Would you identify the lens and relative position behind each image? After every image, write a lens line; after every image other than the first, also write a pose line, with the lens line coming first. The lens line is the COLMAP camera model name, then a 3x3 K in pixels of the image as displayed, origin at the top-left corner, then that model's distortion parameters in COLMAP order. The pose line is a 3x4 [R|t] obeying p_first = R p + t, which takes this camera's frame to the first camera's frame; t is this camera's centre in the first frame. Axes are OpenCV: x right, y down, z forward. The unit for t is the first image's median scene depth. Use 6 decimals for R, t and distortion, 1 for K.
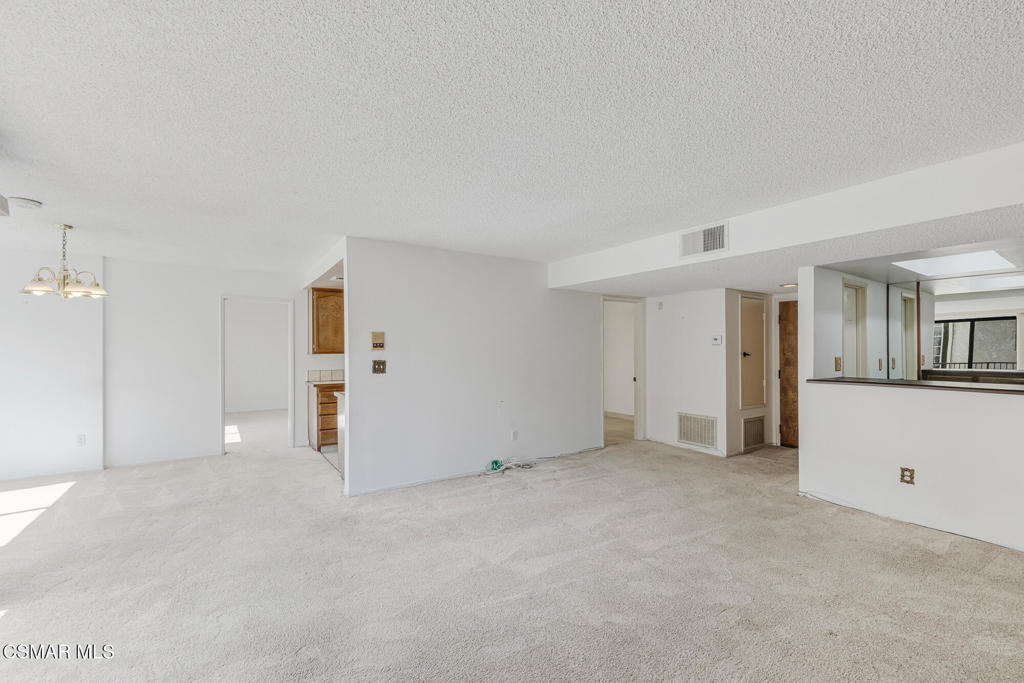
lens RADIAL K [[431.5, 0, 512.8], [0, 431.5, 350.0], [0, 0, 1]] dist [0.004017, -0.000609]
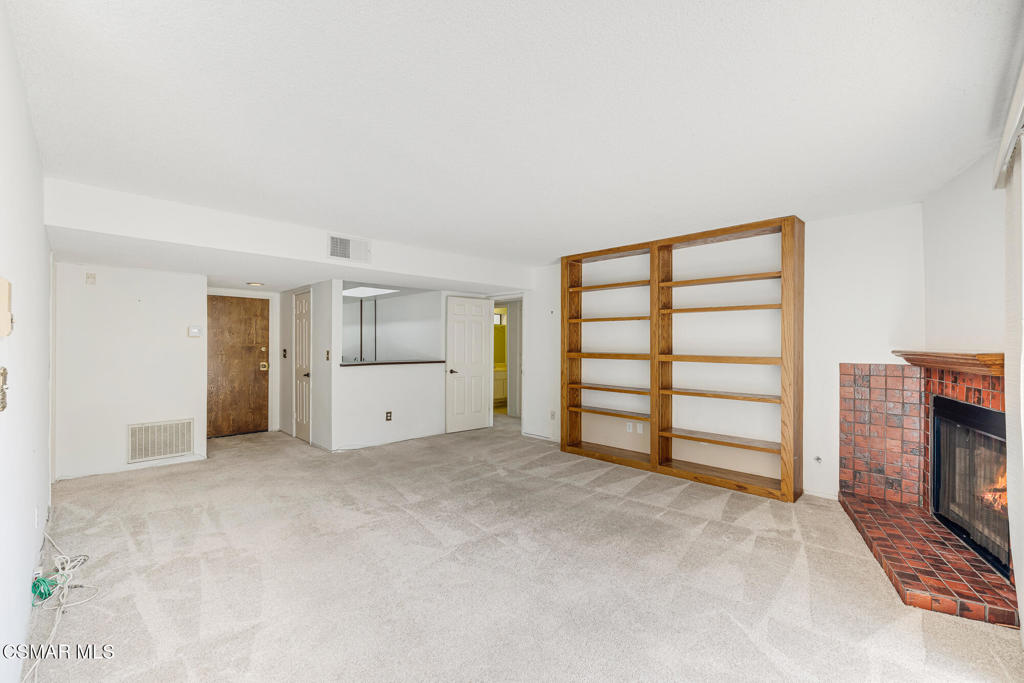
lens RADIAL K [[431.5, 0, 507.0], [0, 431.5, 343.9], [0, 0, 1]] dist [0.004017, -0.000609]
pose [[-0.185415, 0.003448, 0.982654, -0.689615], [0.001038, 0.999994, -0.003313, 0.008408], [-0.982660, 0.000406, -0.185417, 0.690406]]
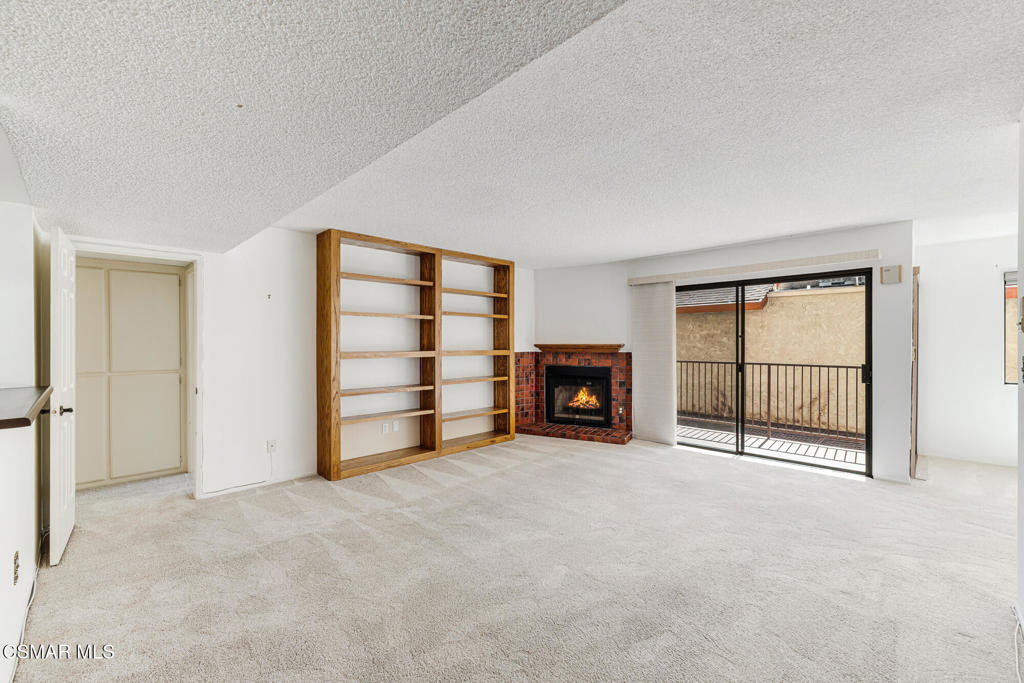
lens RADIAL K [[431.5, 0, 507.8], [0, 431.5, 340.1], [0, 0, 1]] dist [0.004017, -0.000609]
pose [[-0.984755, 0.007191, -0.173799, 0.327335], [0.007048, 0.999974, 0.001442, -0.000175], [0.173805, 0.000195, -0.984780, 1.354563]]
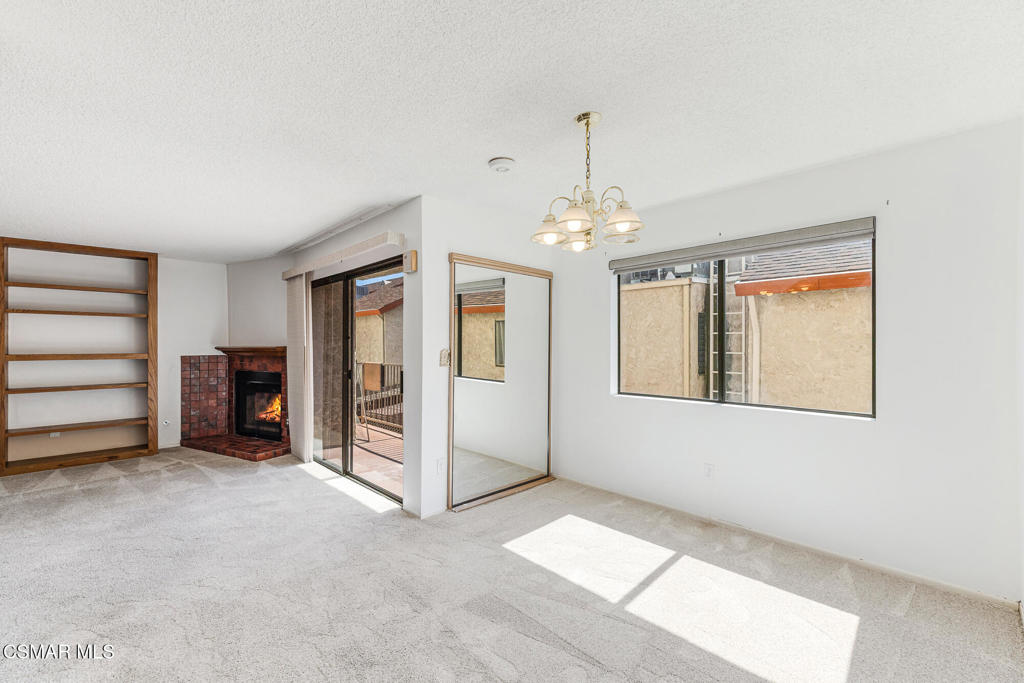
lens RADIAL K [[431.5, 0, 512.2], [0, 431.5, 345.6], [0, 0, 1]] dist [0.004017, -0.000609]
pose [[-0.985668, 0.008600, -0.168479, -0.740640], [0.007462, 0.999945, 0.007387, 0.011067], [0.168533, 0.006024, -0.985678, 1.365419]]
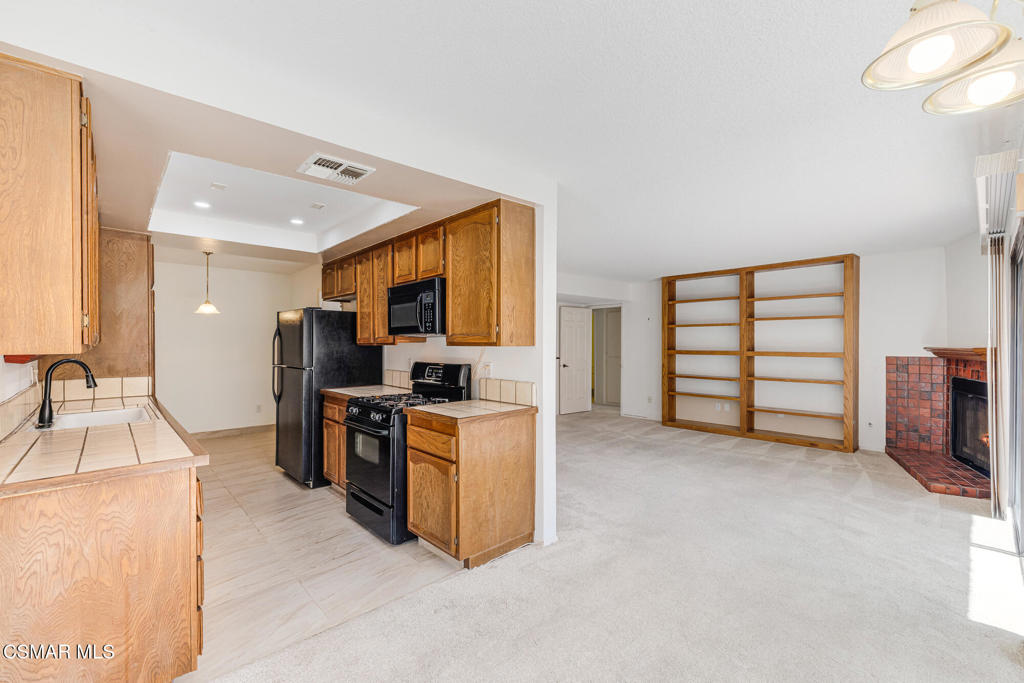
lens RADIAL K [[431.5, 0, 509.7], [0, 431.5, 345.6], [0, 0, 1]] dist [0.004017, -0.000609]
pose [[-0.142929, 0.001746, 0.989731, -1.041407], [0.003371, 0.999994, -0.001277, 0.011906], [-0.989727, 0.003153, -0.142934, 1.127906]]
